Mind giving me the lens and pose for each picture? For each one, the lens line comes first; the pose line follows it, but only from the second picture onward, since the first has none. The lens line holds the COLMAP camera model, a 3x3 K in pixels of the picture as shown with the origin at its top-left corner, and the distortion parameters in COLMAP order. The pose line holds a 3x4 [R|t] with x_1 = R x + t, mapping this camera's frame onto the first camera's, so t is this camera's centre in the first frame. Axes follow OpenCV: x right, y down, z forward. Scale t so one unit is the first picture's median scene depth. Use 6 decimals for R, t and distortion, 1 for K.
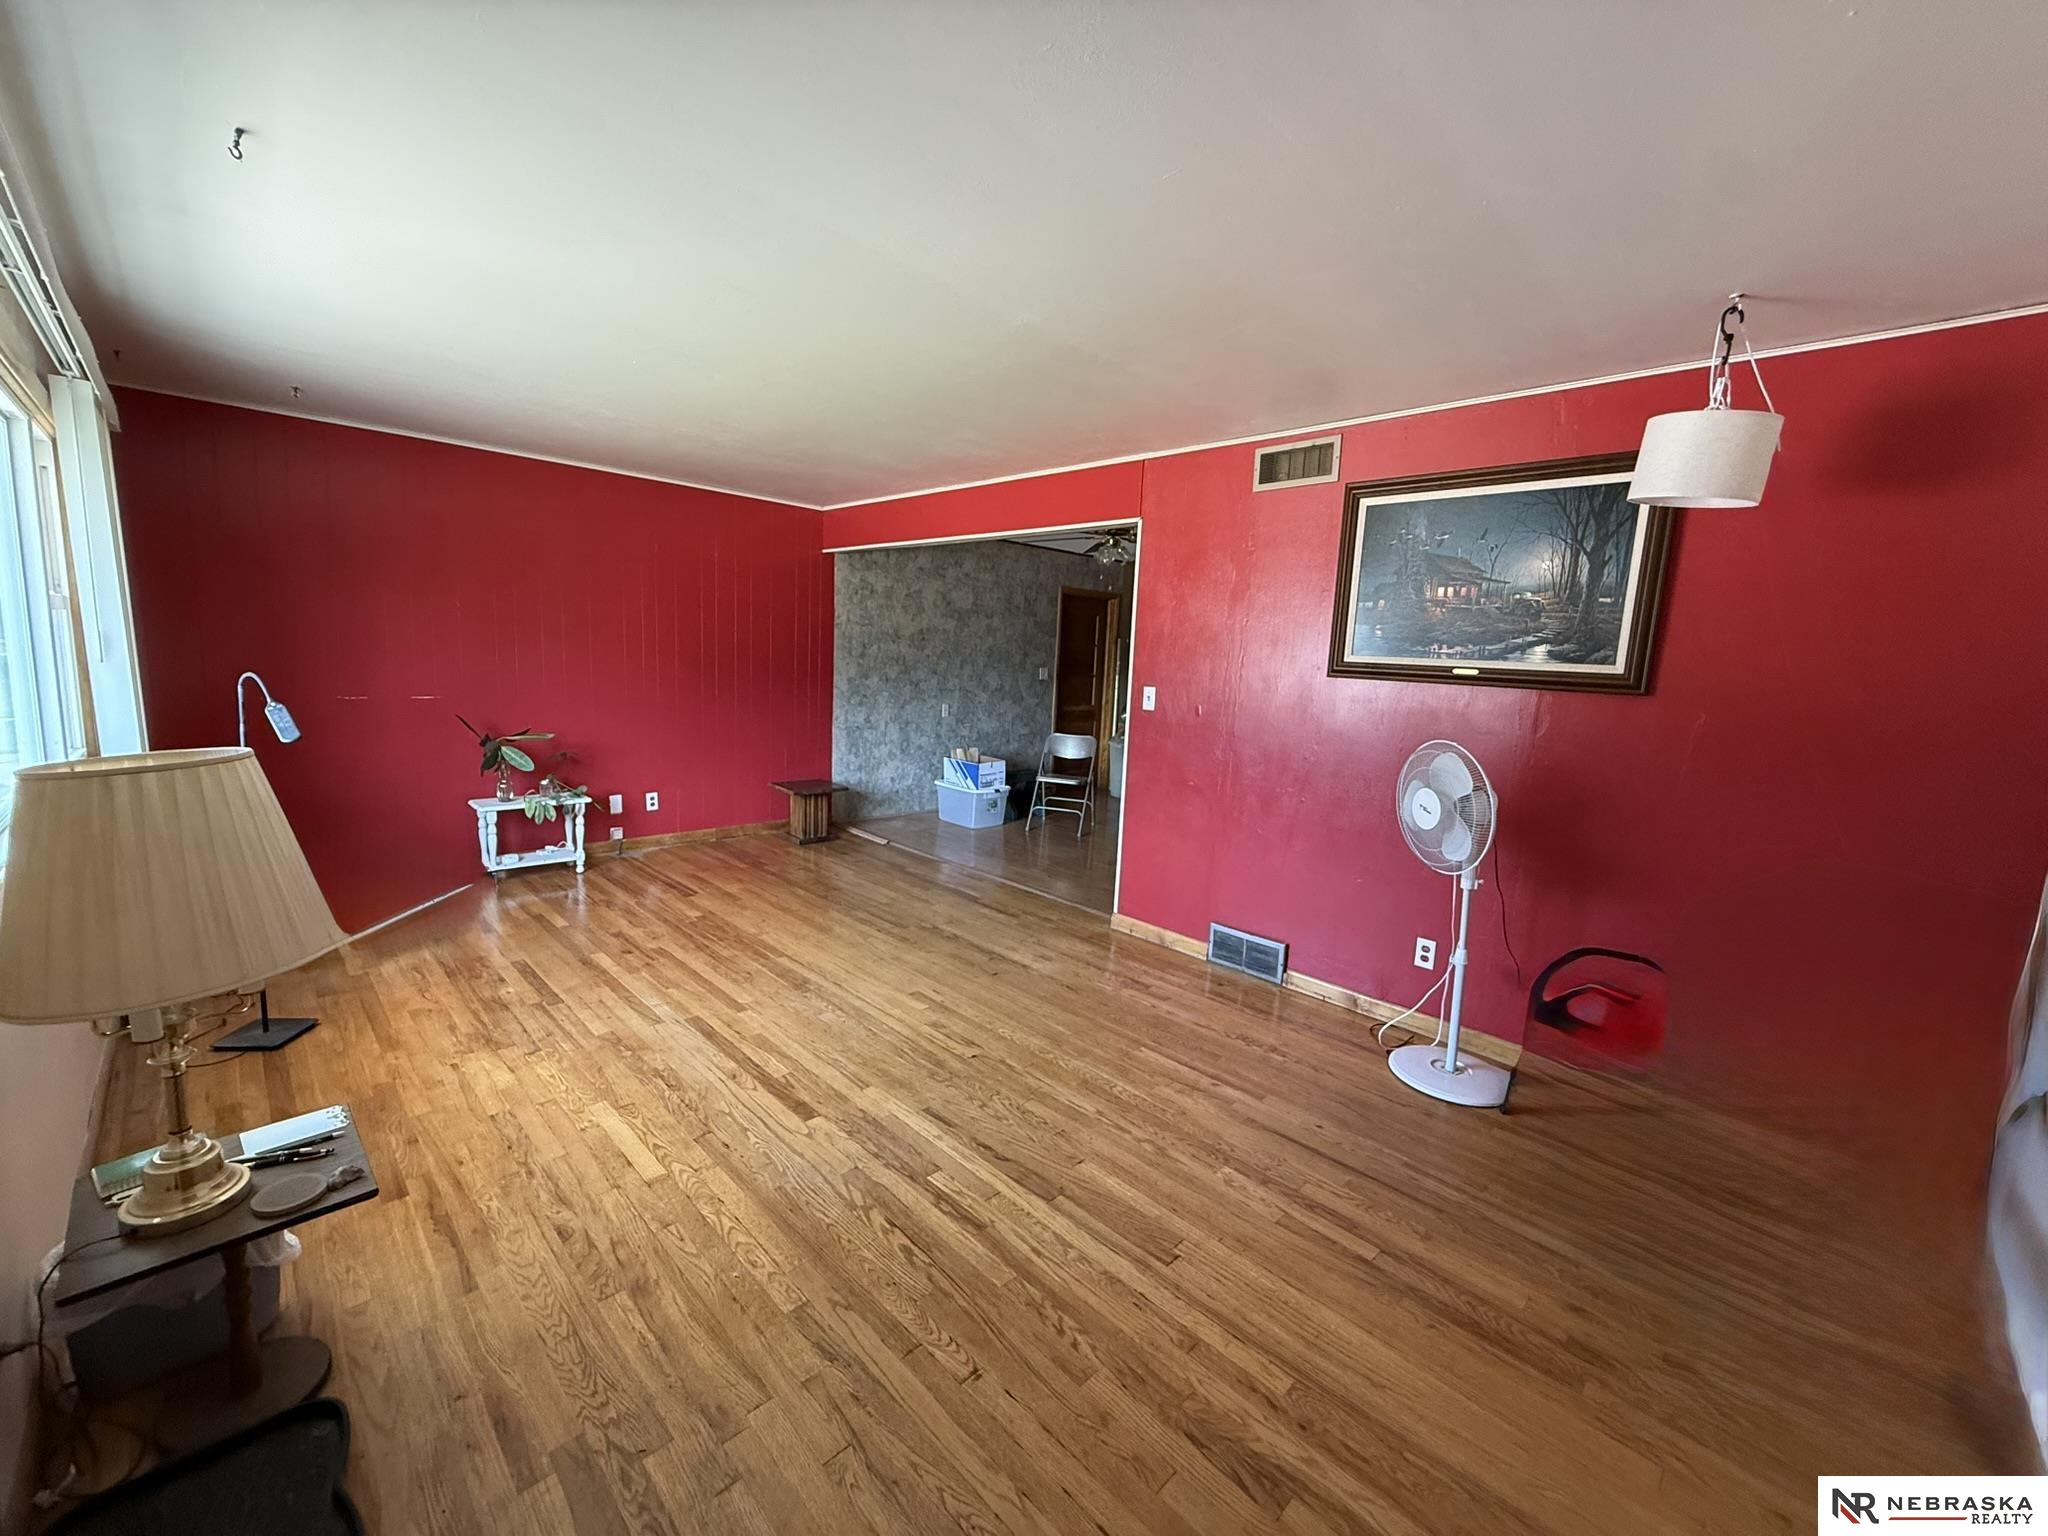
lens RADIAL K [[811.5, 0, 1016.1], [0, 811.5, 769.4], [0, 0, 1]] dist [-0.003941, 0.000870]
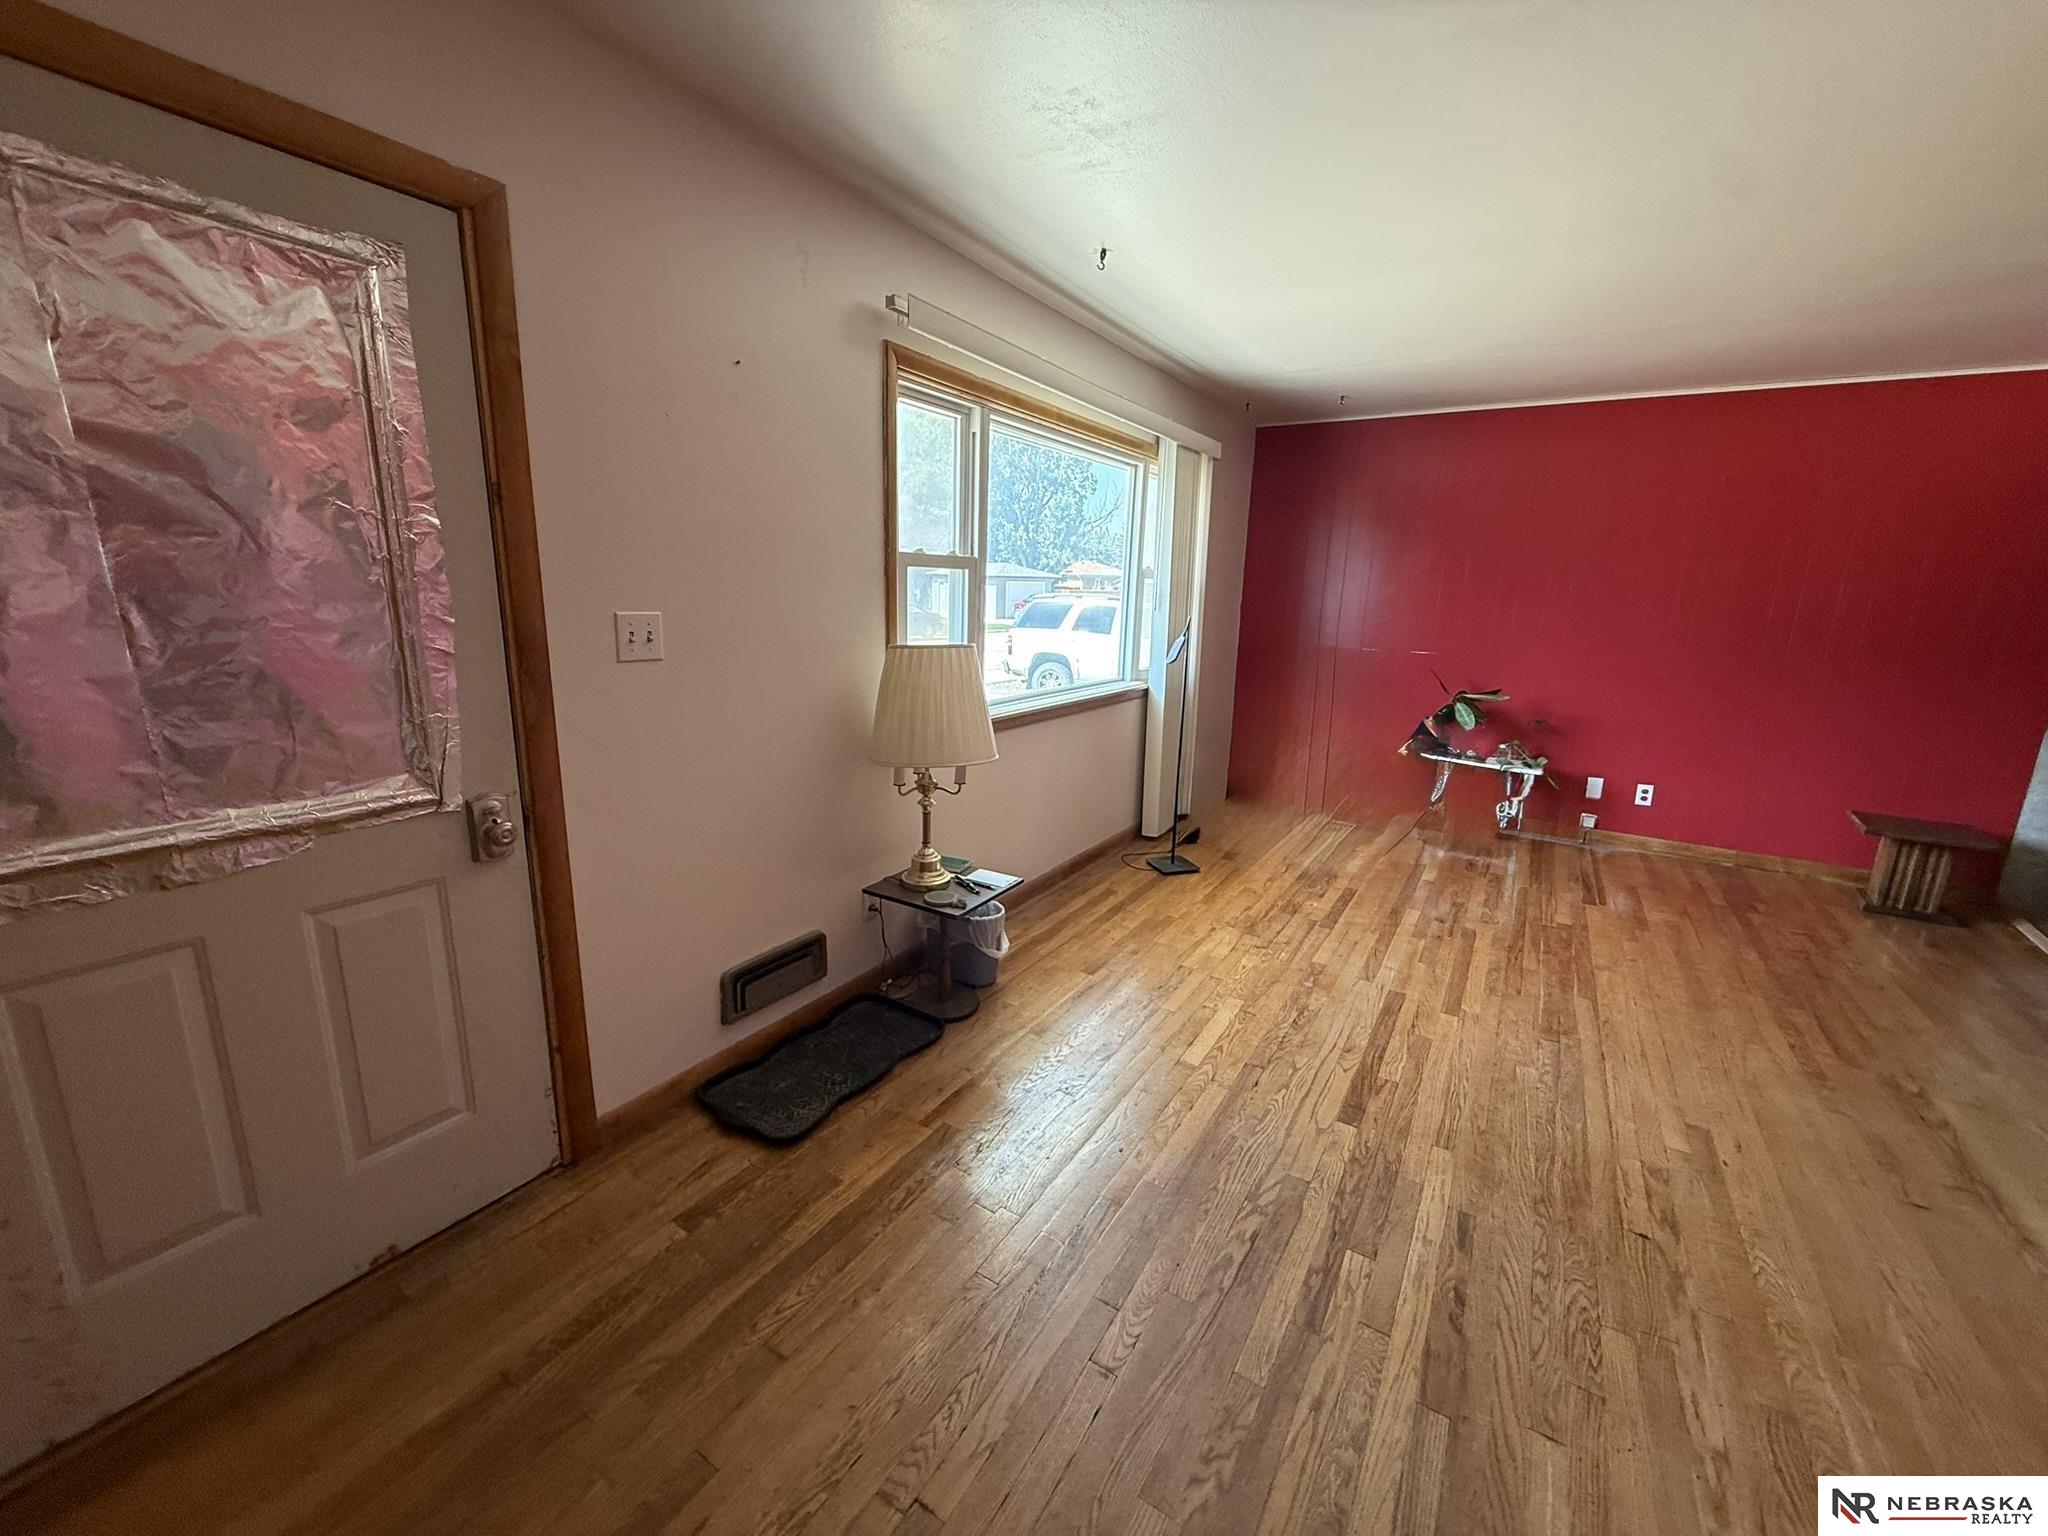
lens RADIAL K [[811.5, 0, 1016.4], [0, 811.5, 766.5], [0, 0, 1]] dist [-0.003941, 0.000870]
pose [[0.219340, 0.177737, -0.959323, 0.354229], [-0.155702, 0.977041, 0.145420, -0.016583], [0.963144, 0.117472, 0.241978, 0.315084]]
